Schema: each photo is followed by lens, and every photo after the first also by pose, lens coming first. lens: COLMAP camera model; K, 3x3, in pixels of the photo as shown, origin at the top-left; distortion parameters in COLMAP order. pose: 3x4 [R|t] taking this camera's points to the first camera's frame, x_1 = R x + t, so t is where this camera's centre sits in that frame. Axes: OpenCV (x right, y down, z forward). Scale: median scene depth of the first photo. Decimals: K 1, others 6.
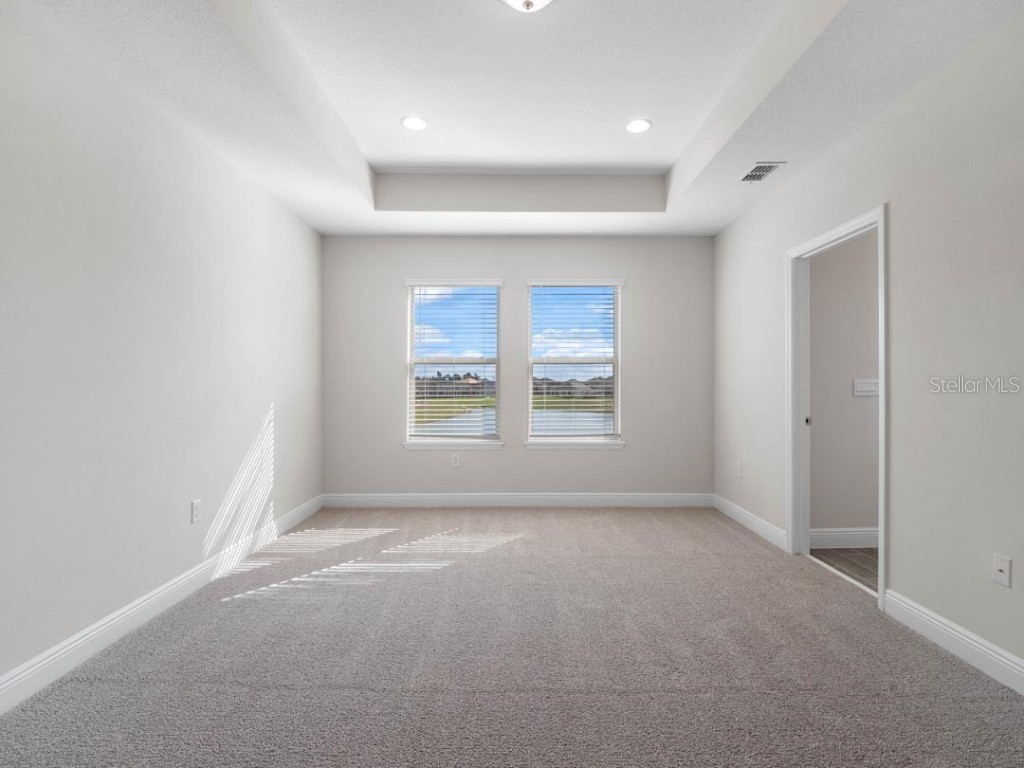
lens RADIAL K [[499.3, 0, 509.6], [0, 499.3, 385.5], [0, 0, 1]] dist [-0.003510, -0.009166]
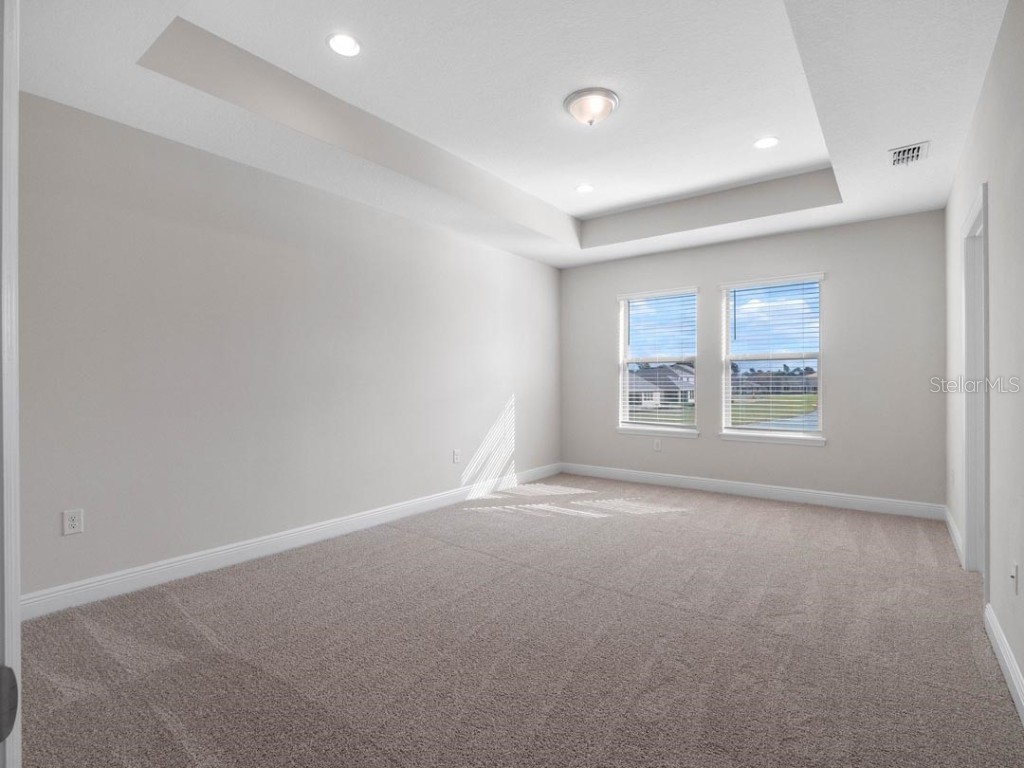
lens RADIAL K [[499.3, 0, 515.2], [0, 499.3, 385.4], [0, 0, 1]] dist [-0.003510, -0.009166]
pose [[0.796107, 0.003141, -0.605147, 0.423131], [0.002363, 0.999963, 0.008299, -0.001485], [0.605151, -0.008037, 0.796070, -0.173609]]
